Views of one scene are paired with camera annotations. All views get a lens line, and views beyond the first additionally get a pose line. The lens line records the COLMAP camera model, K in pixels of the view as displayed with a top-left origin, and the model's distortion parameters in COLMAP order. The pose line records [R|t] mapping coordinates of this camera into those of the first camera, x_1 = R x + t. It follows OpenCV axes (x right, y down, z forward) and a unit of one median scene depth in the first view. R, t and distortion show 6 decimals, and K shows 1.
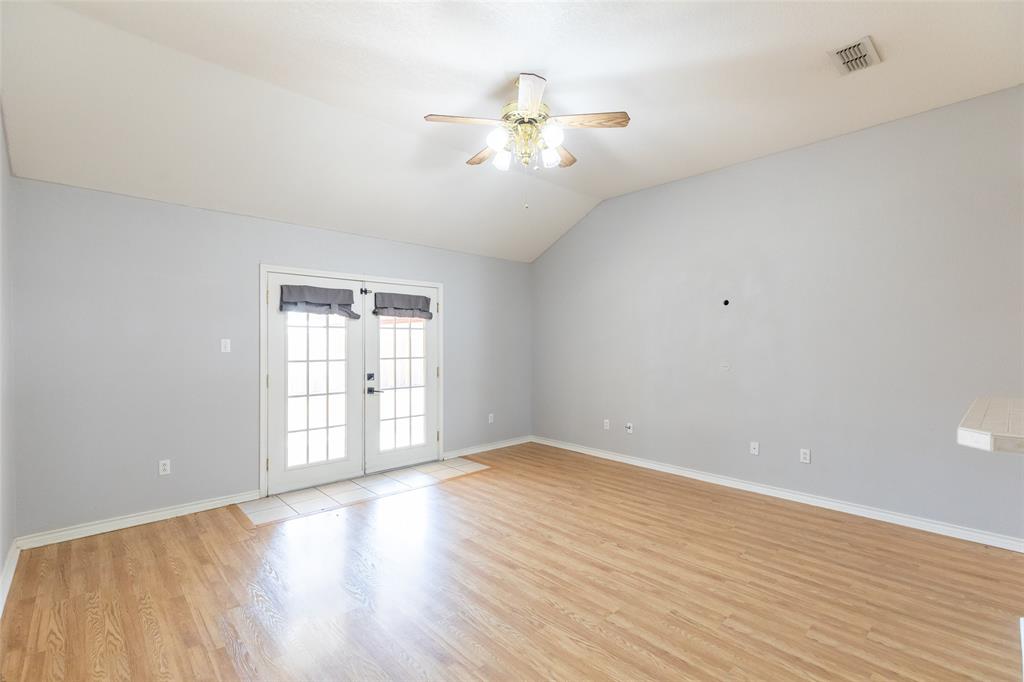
lens RADIAL K [[465.8, 0, 518.5], [0, 465.8, 338.7], [0, 0, 1]] dist [-0.000813, -0.000138]
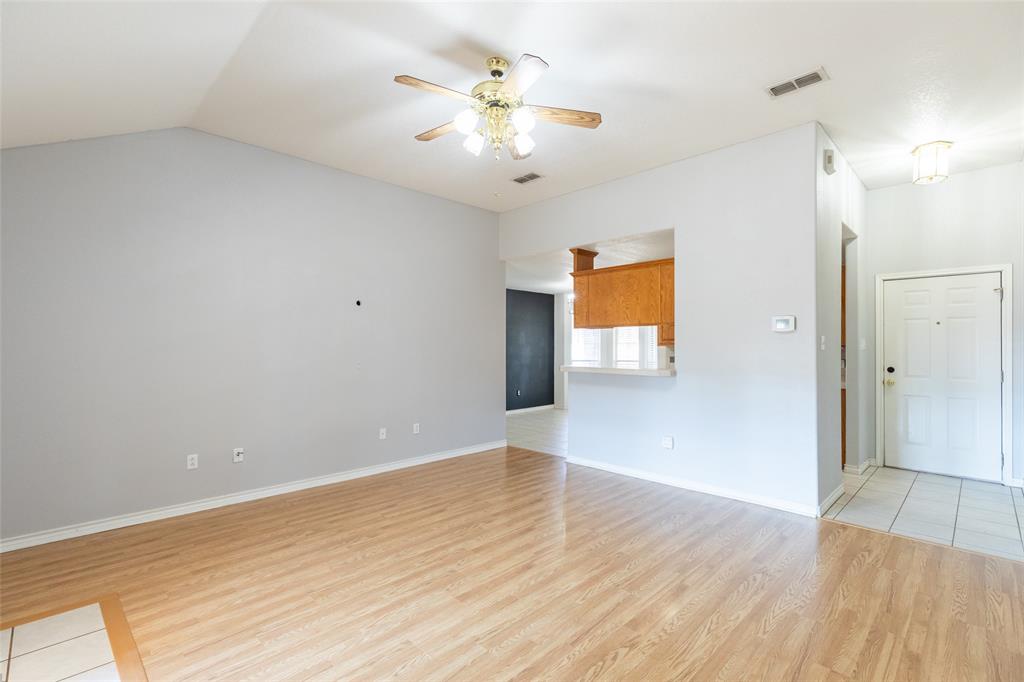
lens RADIAL K [[465.8, 0, 518.5], [0, 465.8, 344.8], [0, 0, 1]] dist [-0.000813, -0.000138]
pose [[-0.035529, 0.001787, 0.999367, -0.739501], [-0.002481, 0.999995, -0.001876, 0.013751], [-0.999366, -0.002546, -0.035524, 0.780728]]
